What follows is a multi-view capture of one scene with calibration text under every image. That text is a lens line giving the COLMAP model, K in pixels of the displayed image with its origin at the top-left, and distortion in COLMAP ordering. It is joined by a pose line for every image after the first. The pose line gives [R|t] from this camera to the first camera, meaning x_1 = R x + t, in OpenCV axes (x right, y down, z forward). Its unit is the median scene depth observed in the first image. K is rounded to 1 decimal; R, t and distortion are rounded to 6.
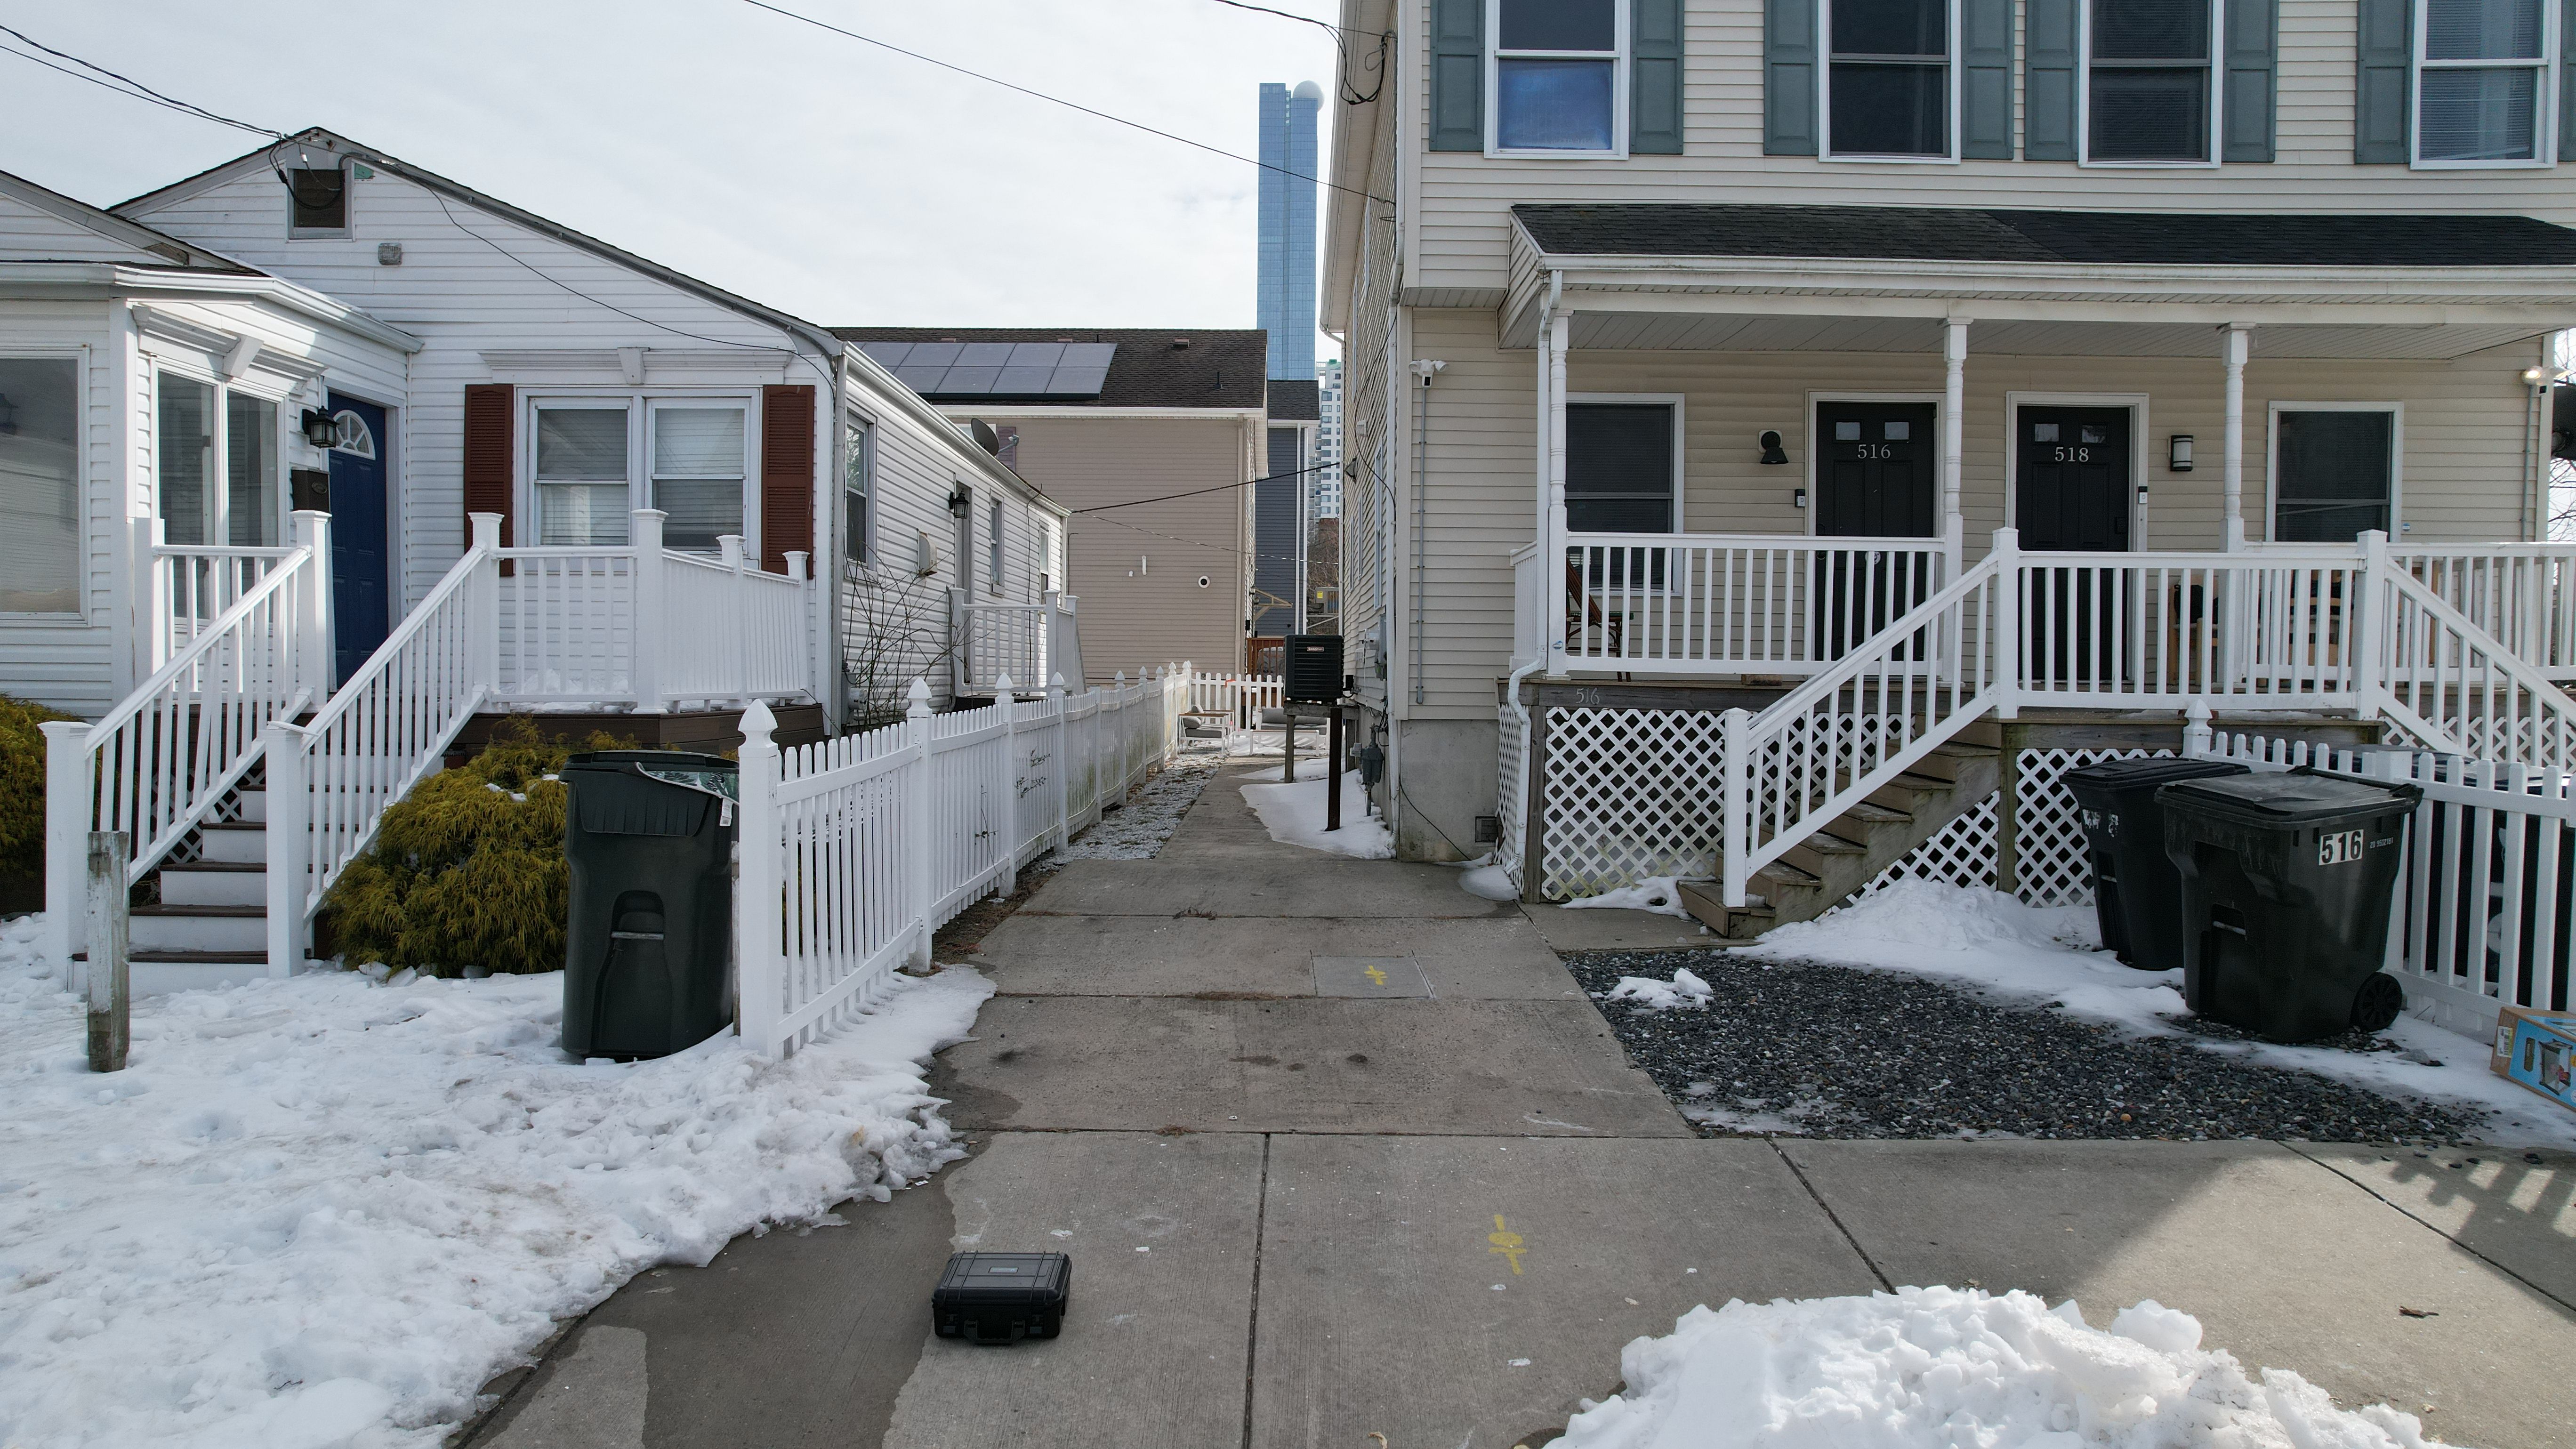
lens RADIAL K [[1655.8, 0, 1288.0], [0, 1655.8, 724.5], [0, 0, 1]] dist [-0.068284, 0.060874]
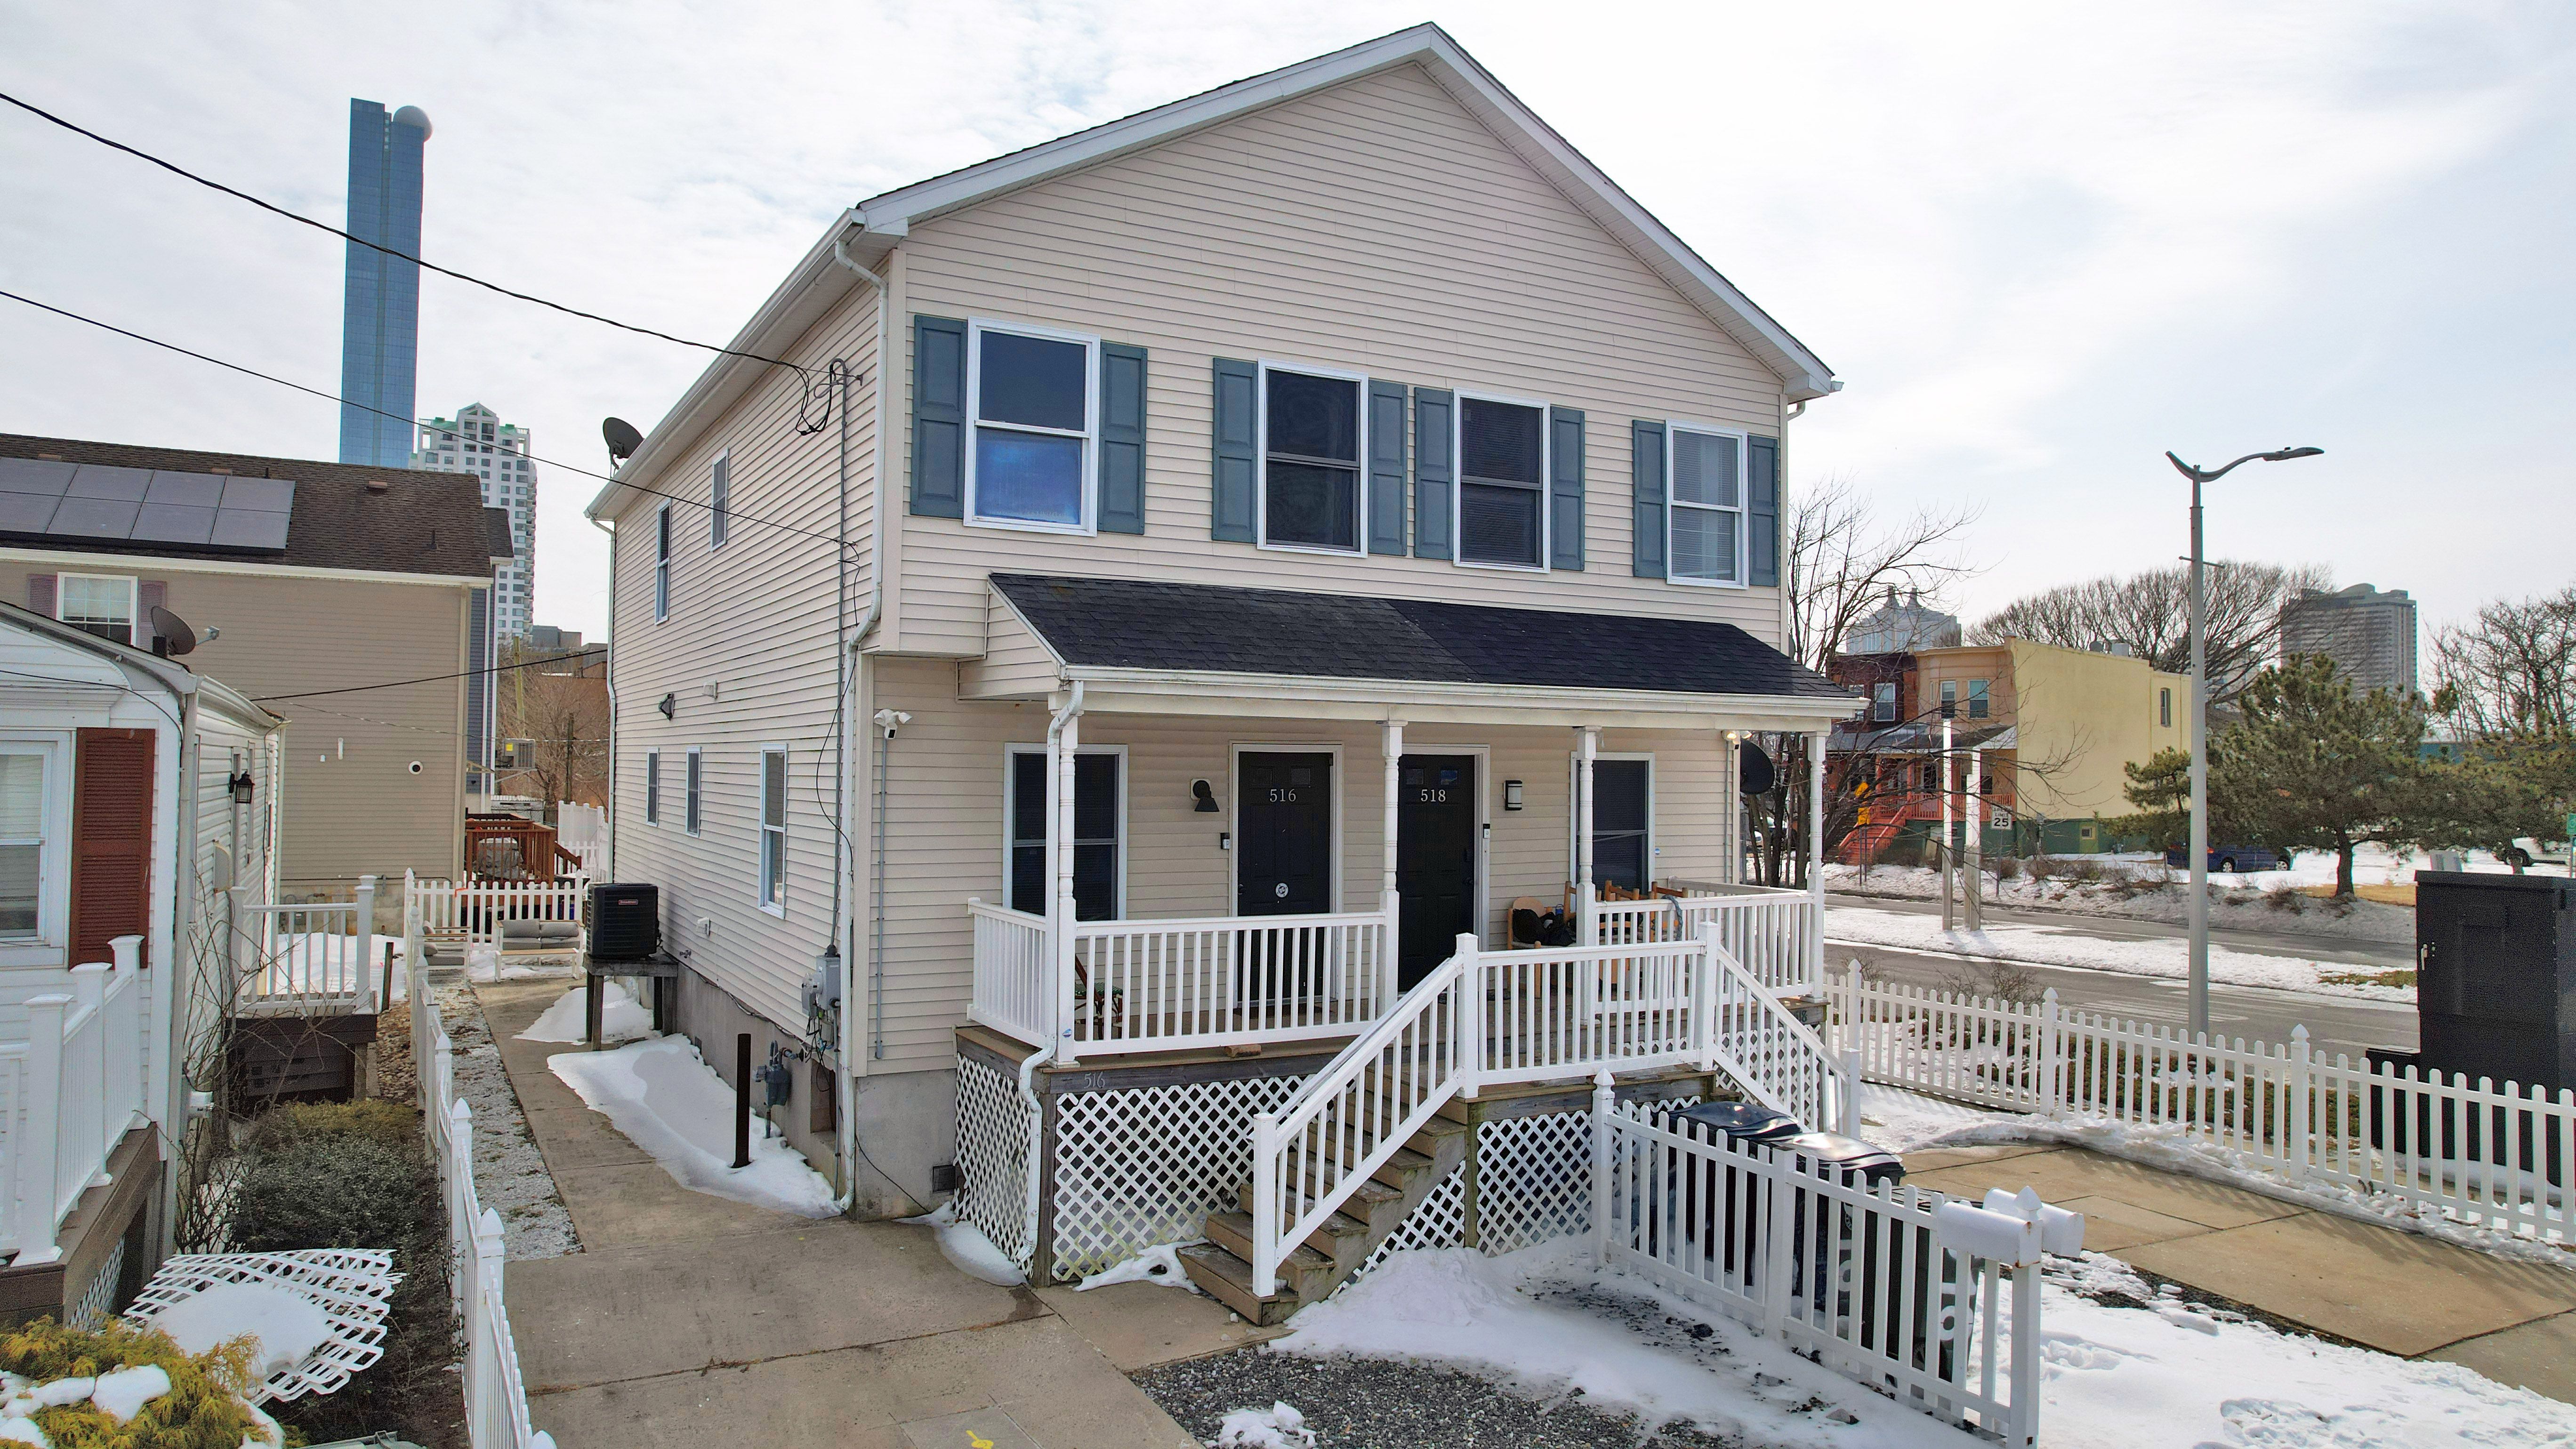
lens RADIAL K [[1655.8, 0, 1288.0], [0, 1655.8, 724.5], [0, 0, 1]] dist [-0.068284, 0.060874]
pose [[0.869951, 0.014422, 0.492927, -0.226614], [0.010514, 0.998803, -0.047778, -0.189488], [-0.493026, 0.046747, 0.868758, 0.028454]]
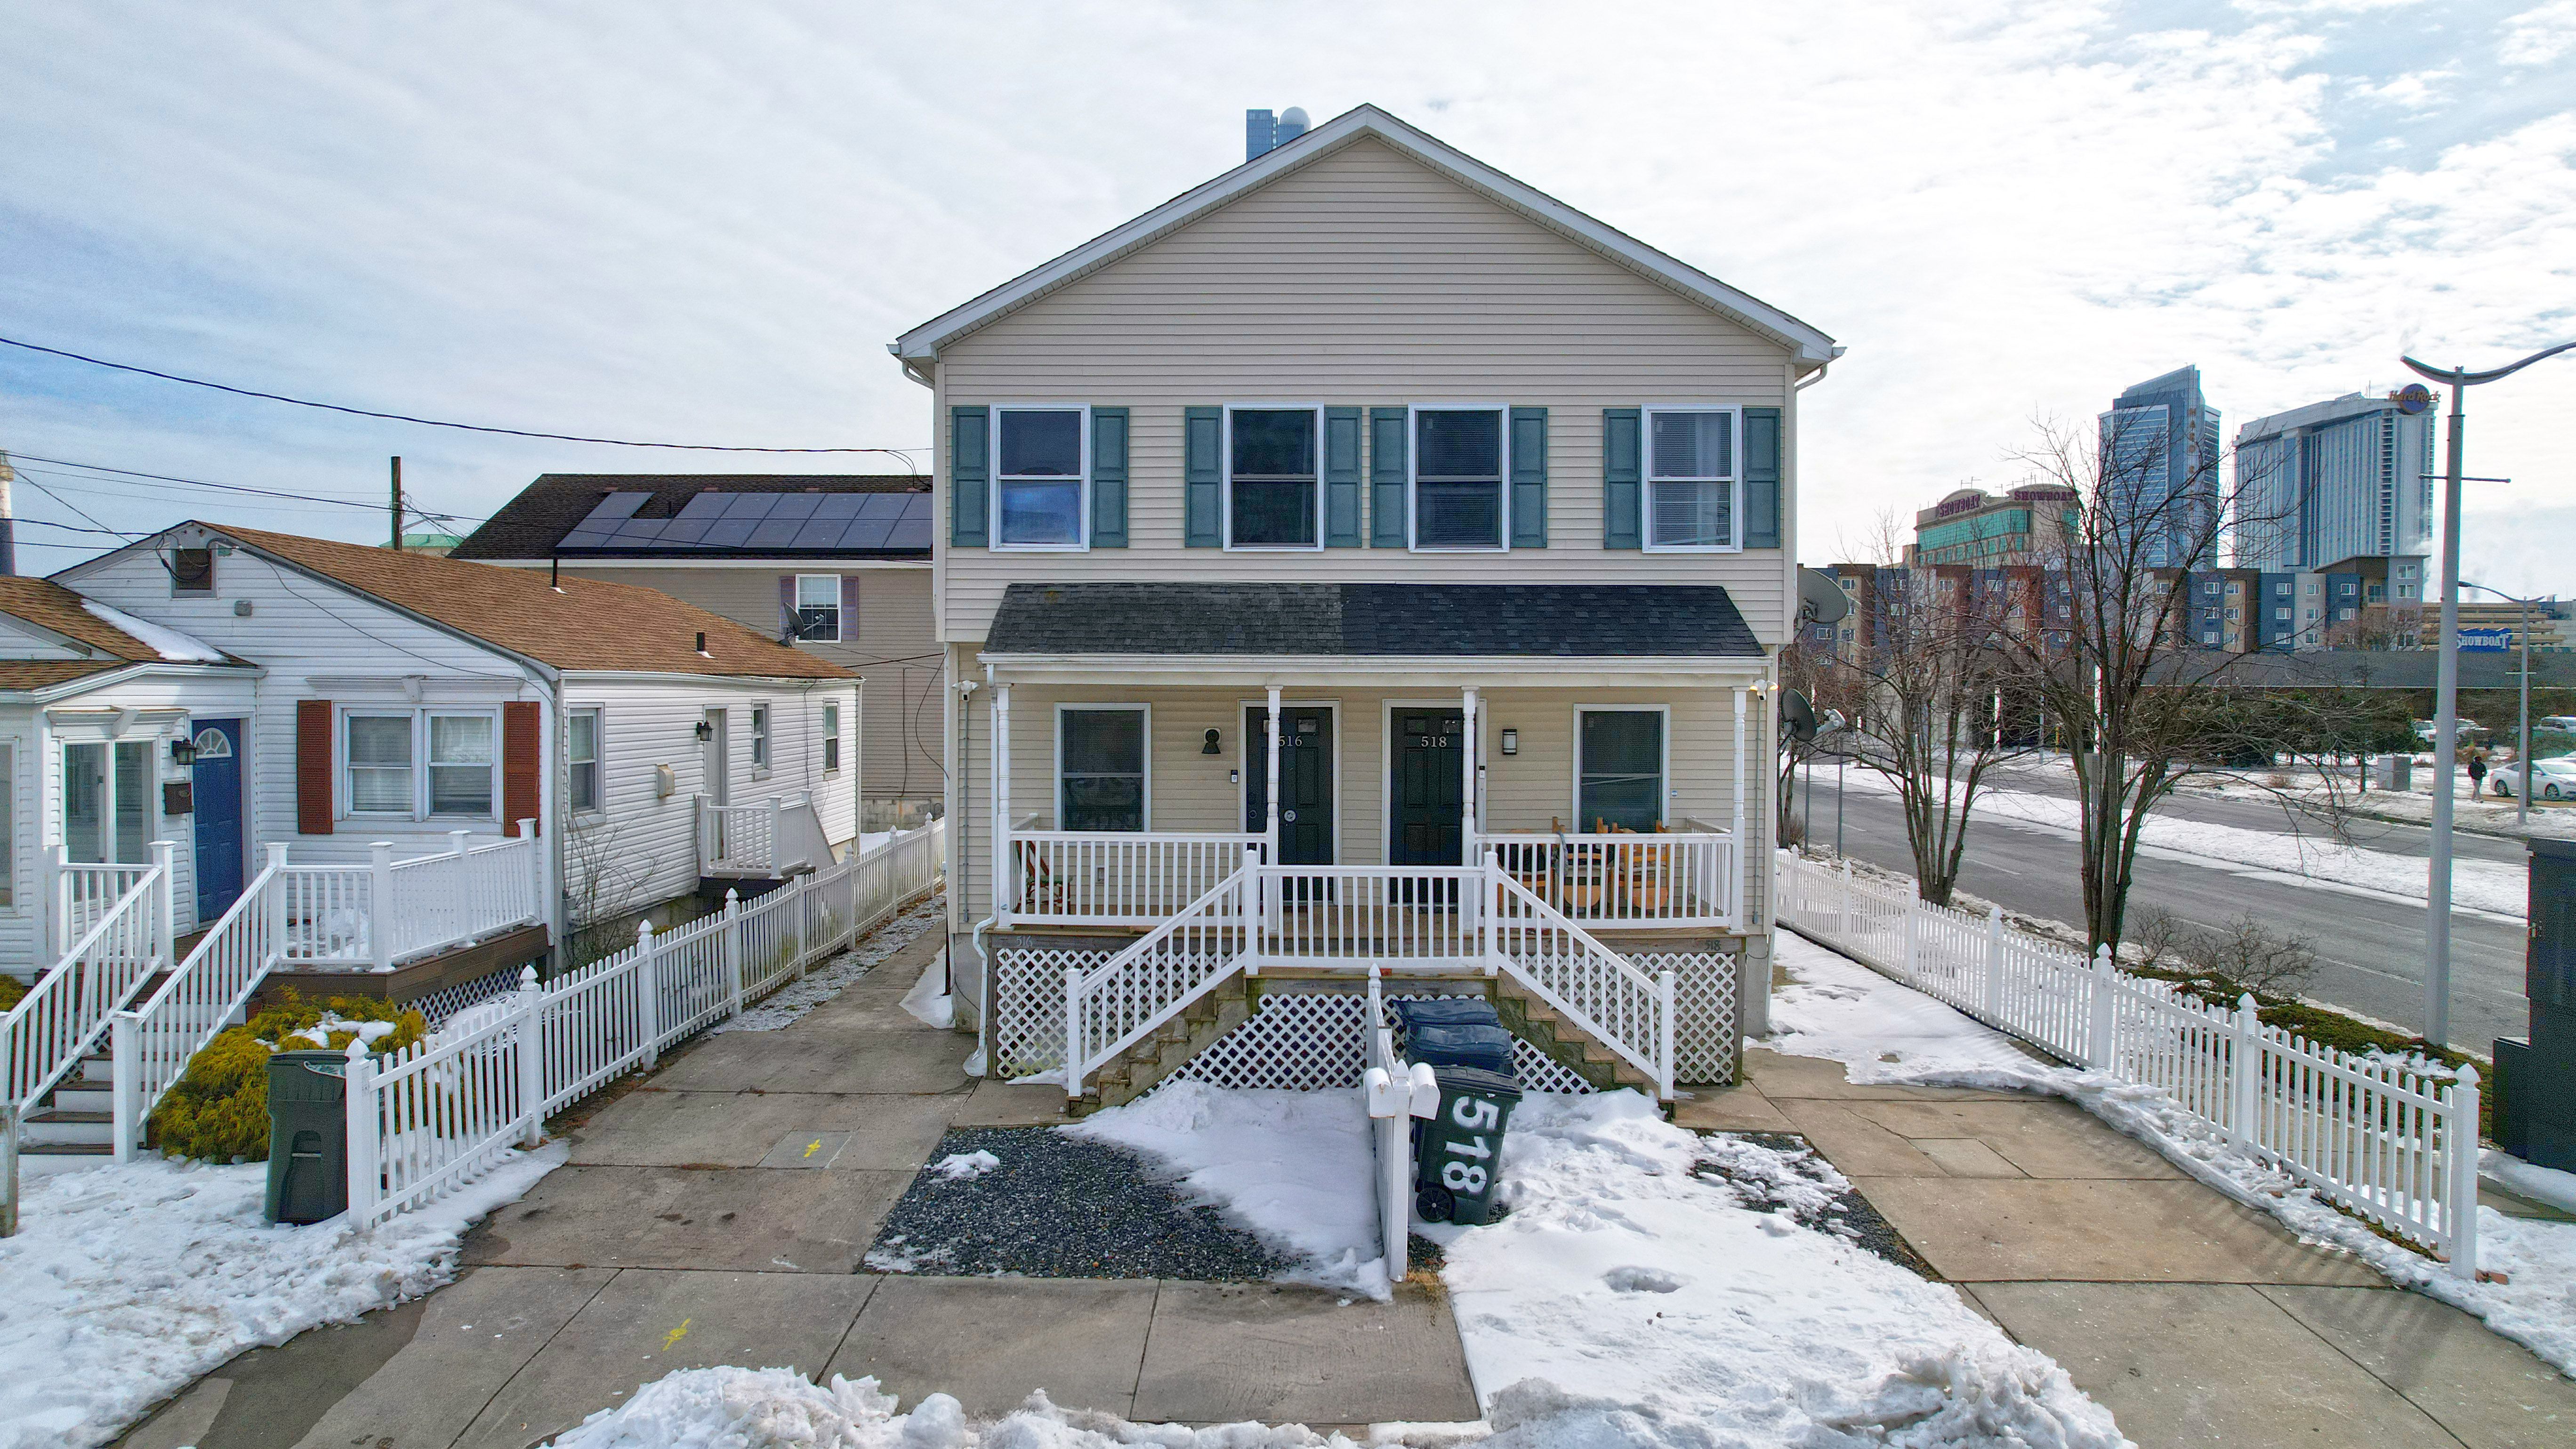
lens RADIAL K [[1660.8, 0, 1288.0], [0, 1660.8, 724.5], [0, 0, 1]] dist [-0.069026, 0.070545]
pose [[0.999989, -0.003295, -0.003354, 0.423610], [0.003272, 0.999972, -0.006797, -0.201301], [0.003377, 0.006786, 0.999971, -0.492075]]
